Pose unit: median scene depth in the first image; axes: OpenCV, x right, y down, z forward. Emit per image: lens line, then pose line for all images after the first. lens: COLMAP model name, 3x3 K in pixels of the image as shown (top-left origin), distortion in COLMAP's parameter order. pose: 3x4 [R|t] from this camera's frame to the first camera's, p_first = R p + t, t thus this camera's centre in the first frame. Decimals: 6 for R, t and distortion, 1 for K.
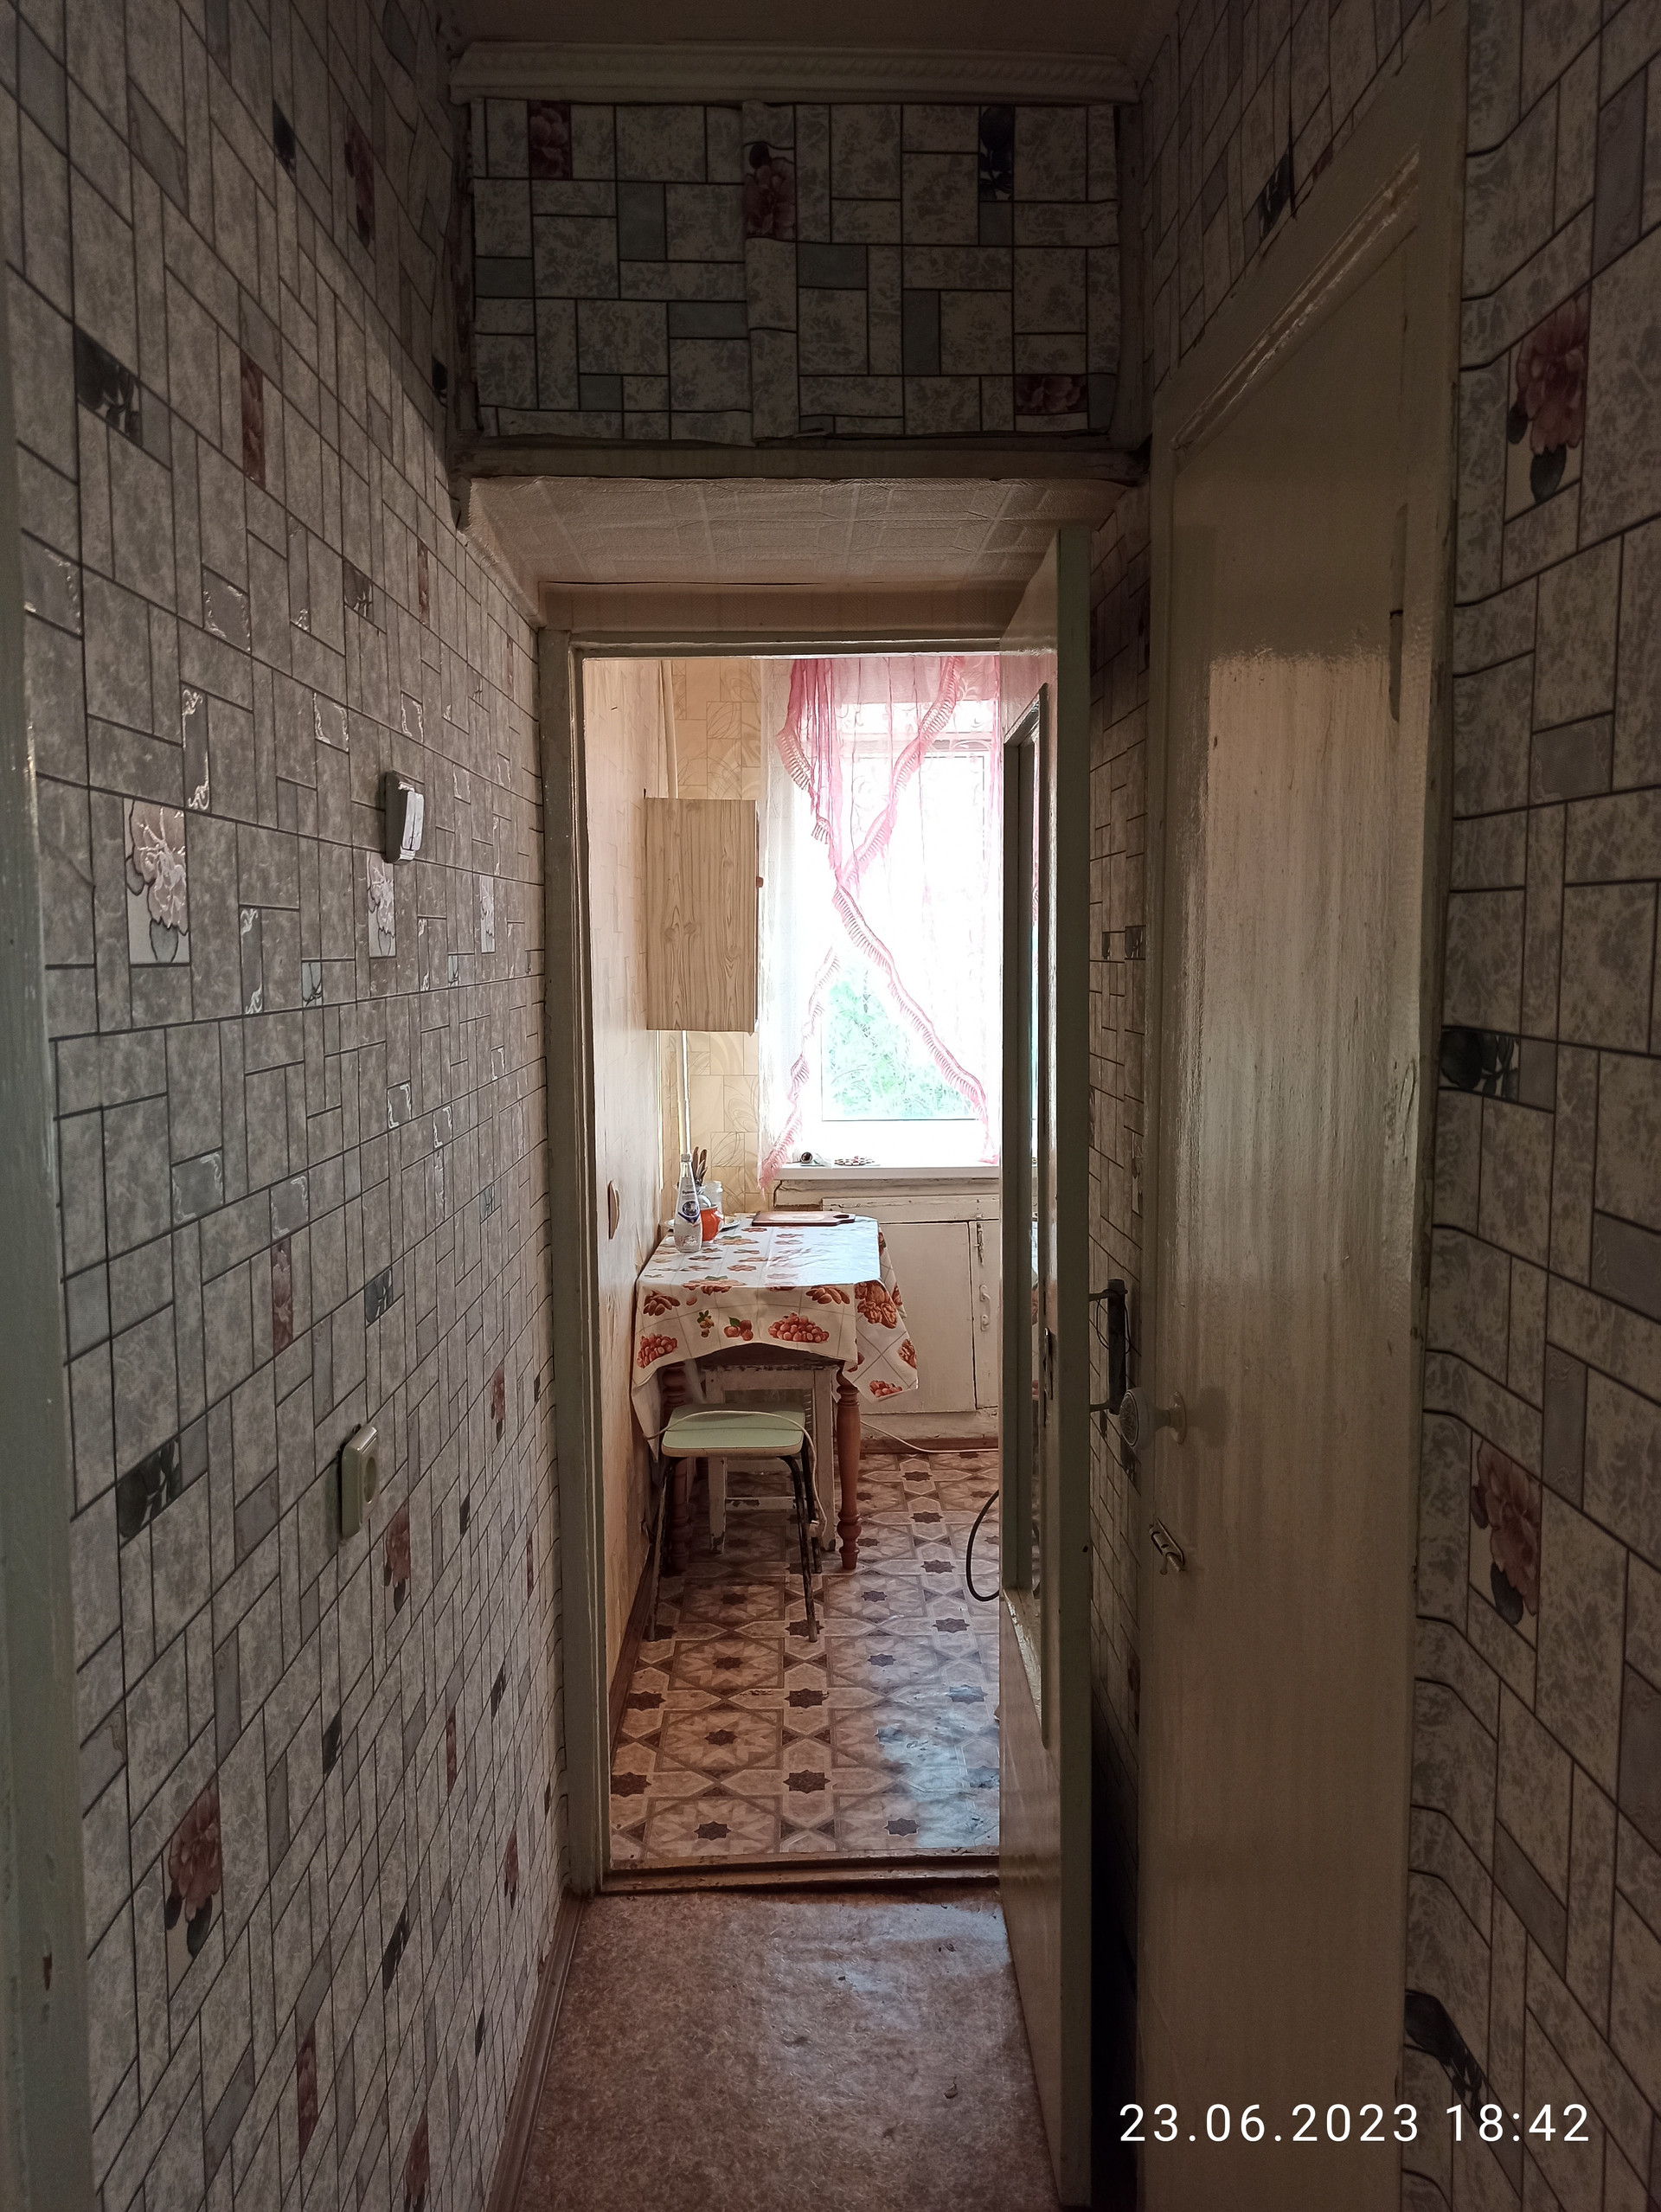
lens RADIAL K [[1618.6, 0, 845.3], [0, 1618.6, 1118.7], [0, 0, 1]] dist [0.057378, -0.053227]
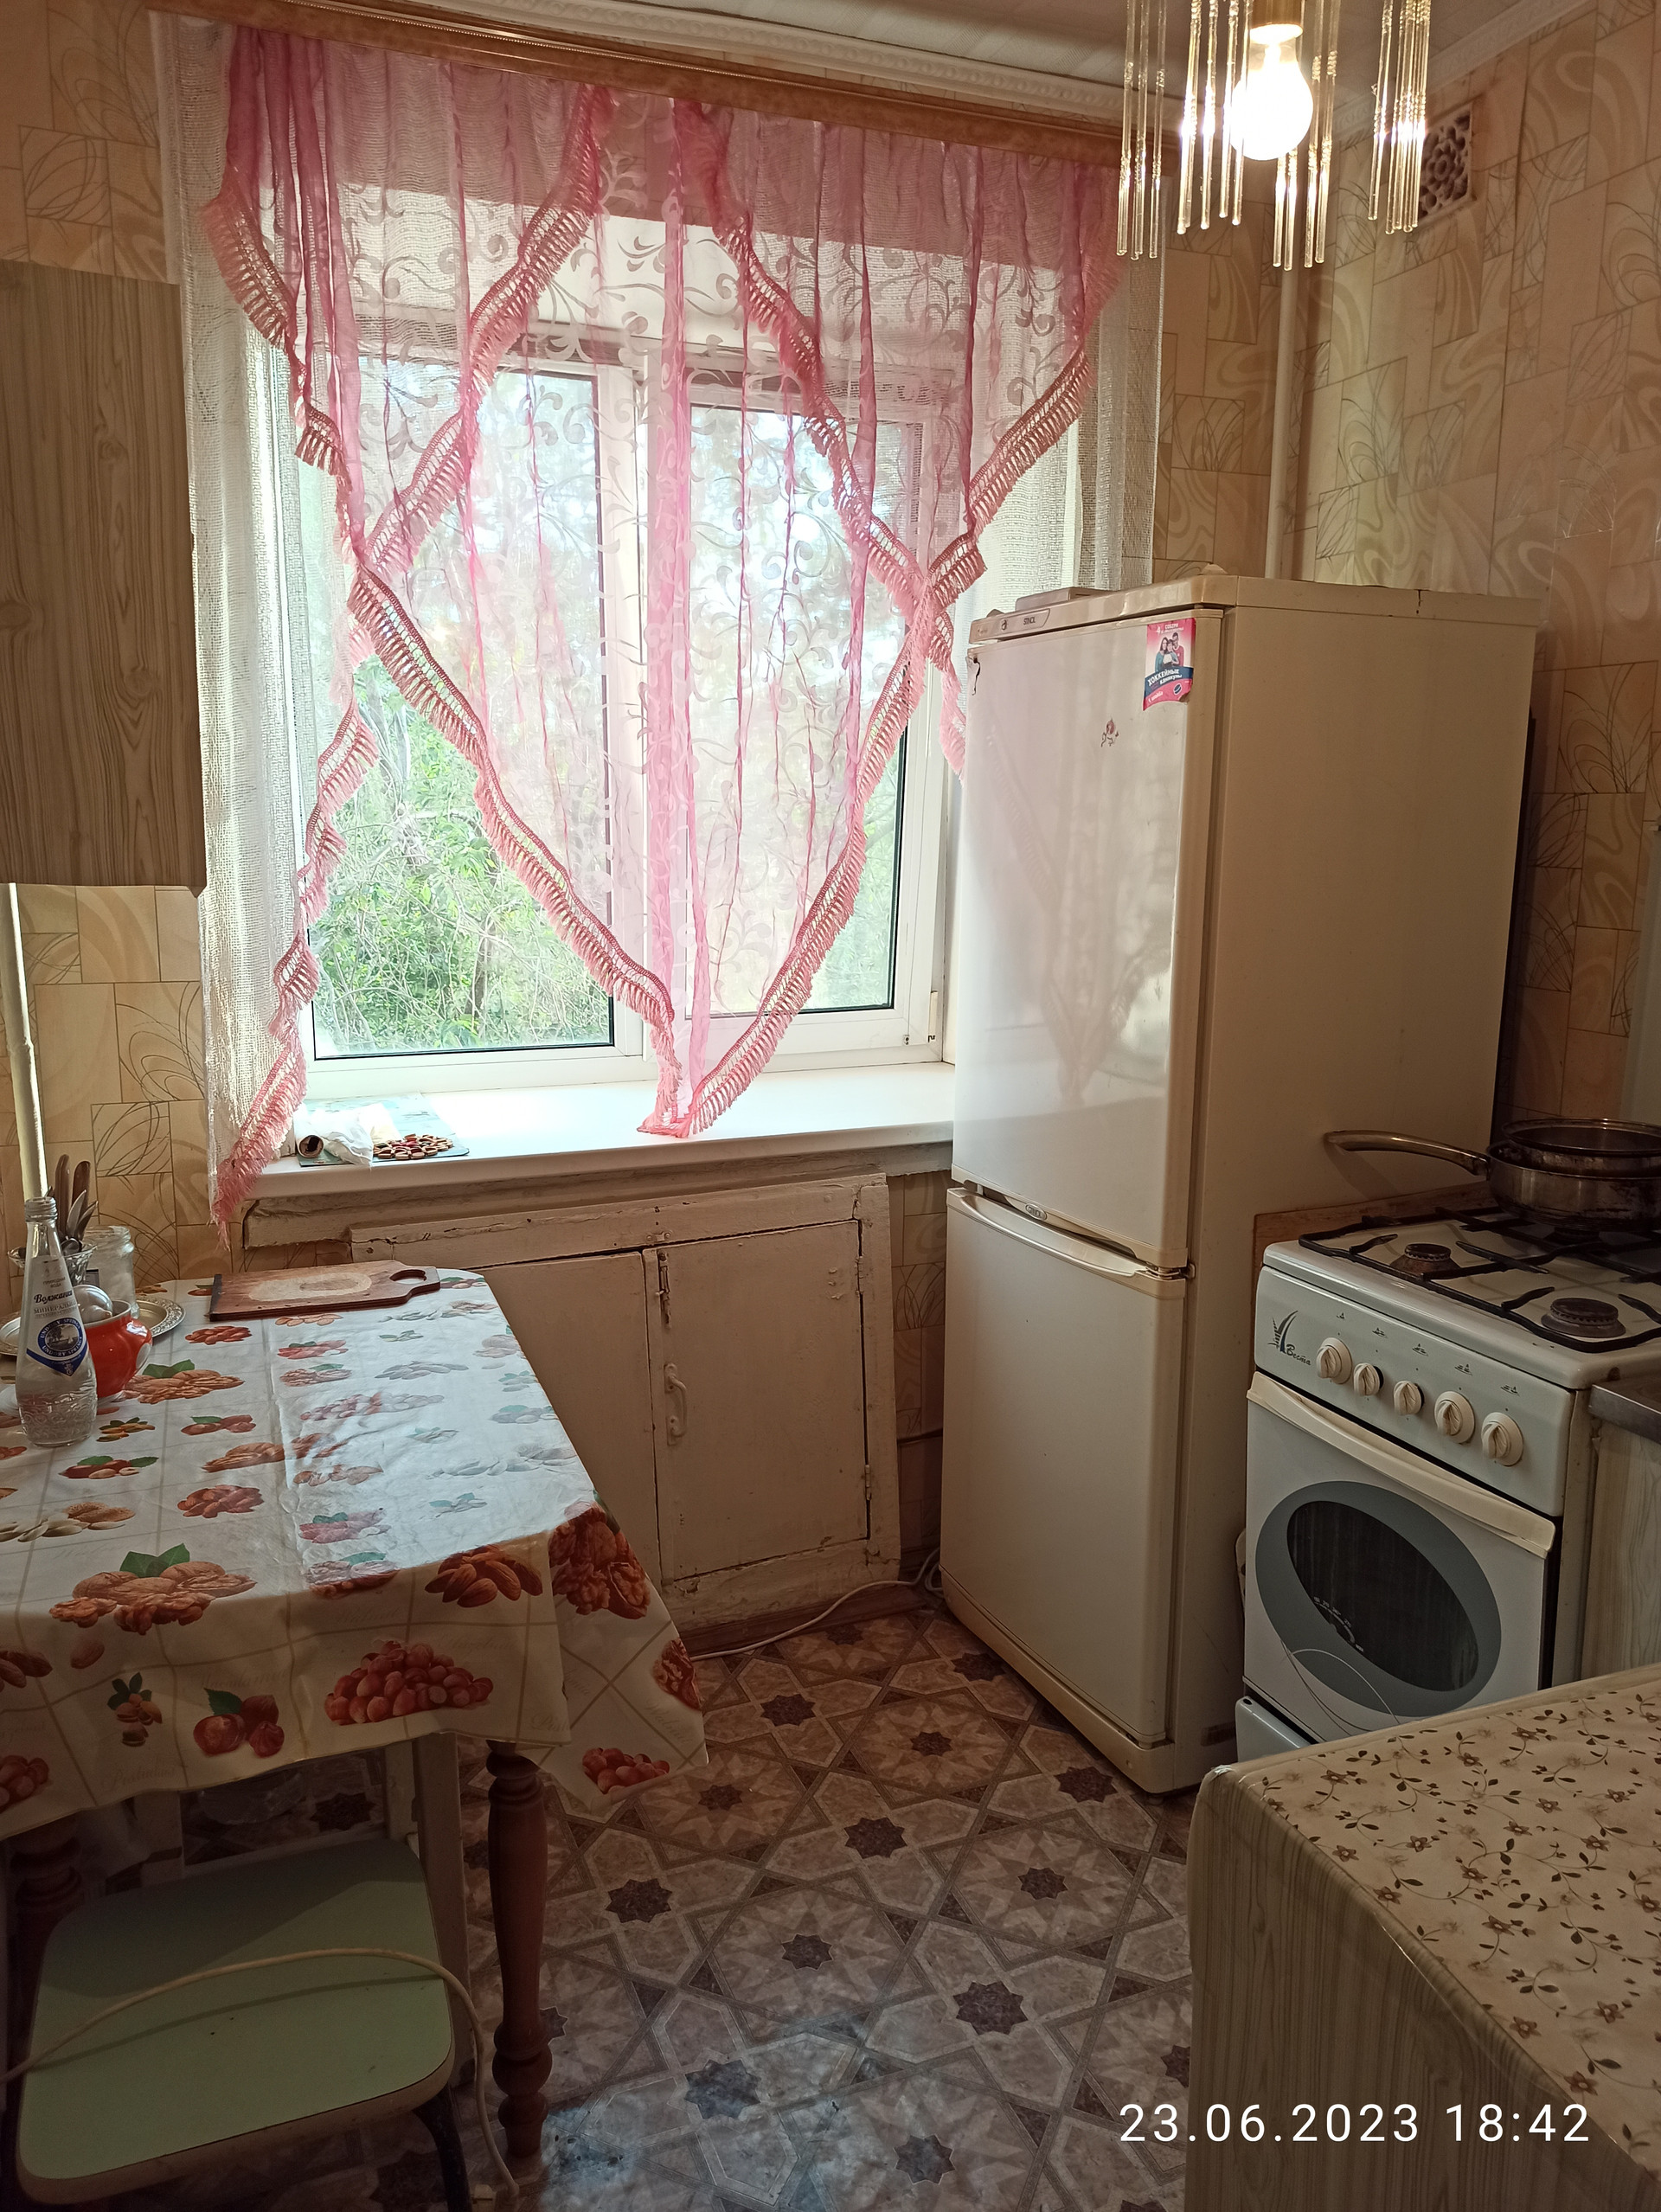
lens RADIAL K [[1618.6, 0, 839.2], [0, 1618.6, 1101.1], [0, 0, 1]] dist [0.057378, -0.053227]
pose [[0.933554, -0.050761, 0.354824, -0.055736], [0.025228, 0.996772, 0.076222, -0.026854], [-0.357548, -0.062206, 0.931821, 0.550504]]
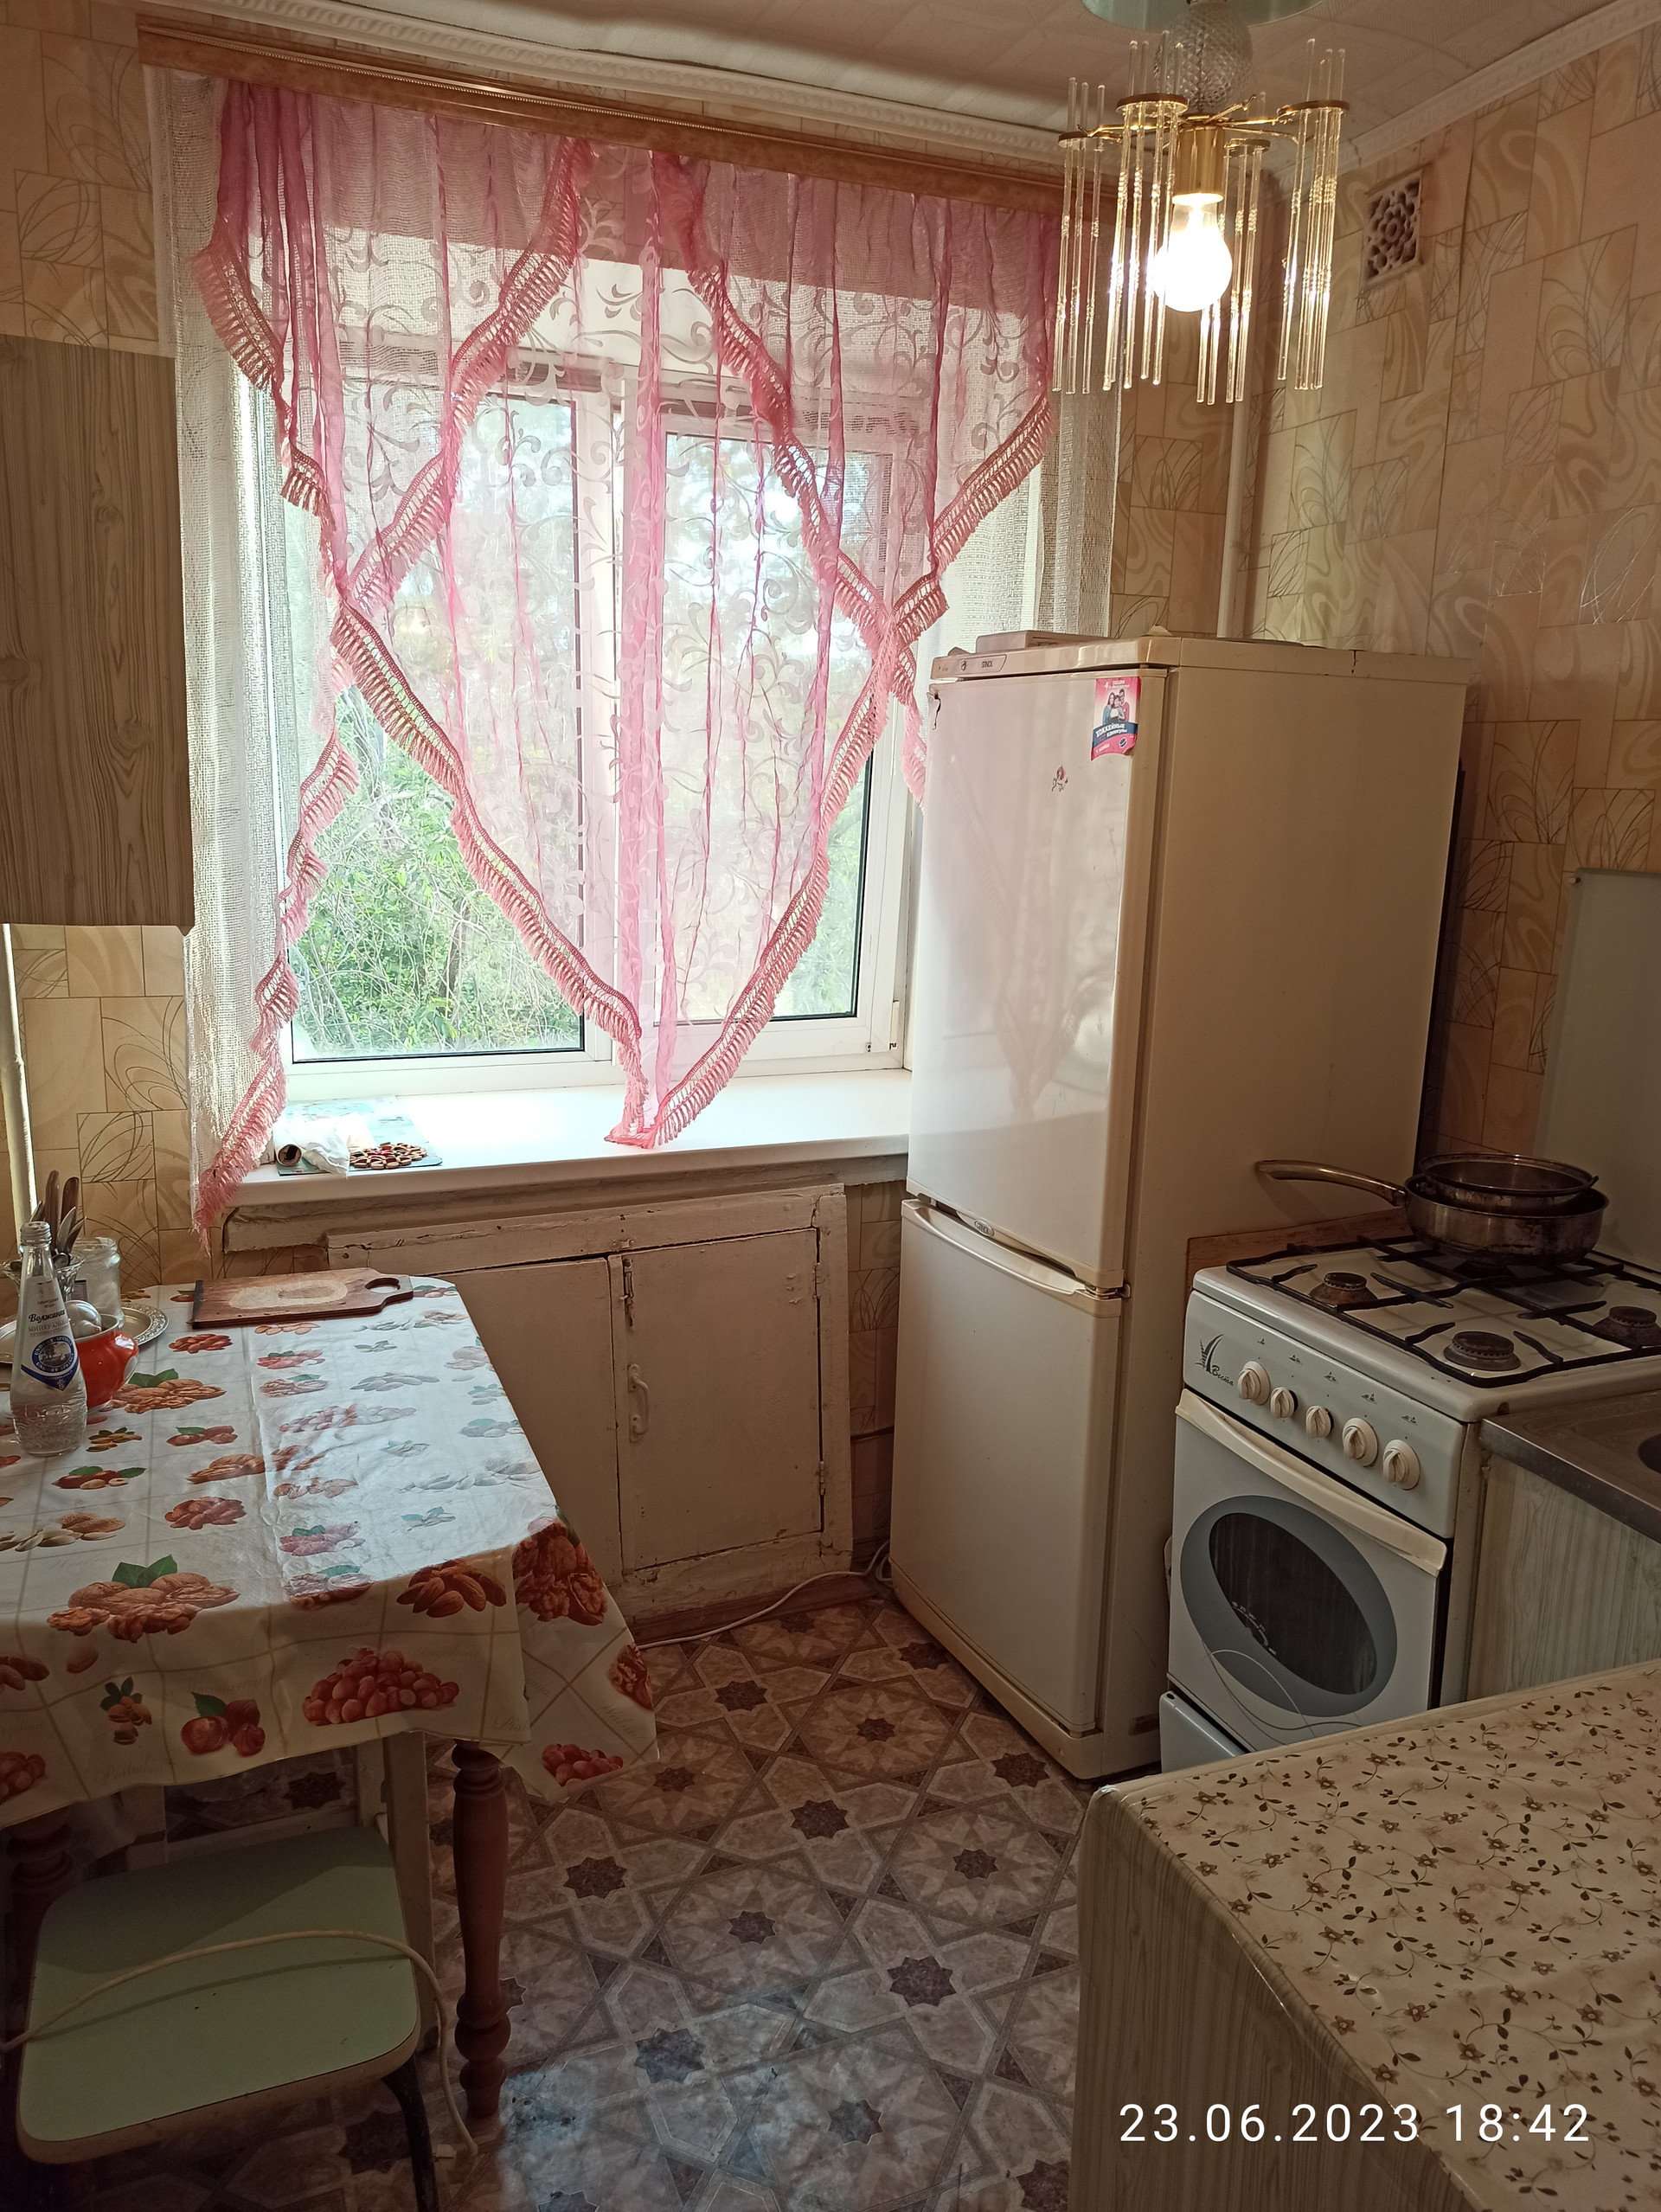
lens RADIAL K [[1618.6, 0, 841.3], [0, 1618.6, 1101.5], [0, 0, 1]] dist [0.057378, -0.053227]
pose [[0.928190, -0.043809, 0.369520, -0.058687], [0.007790, 0.995116, 0.098409, -0.048285], [-0.372026, -0.088464, 0.923997, 0.526135]]
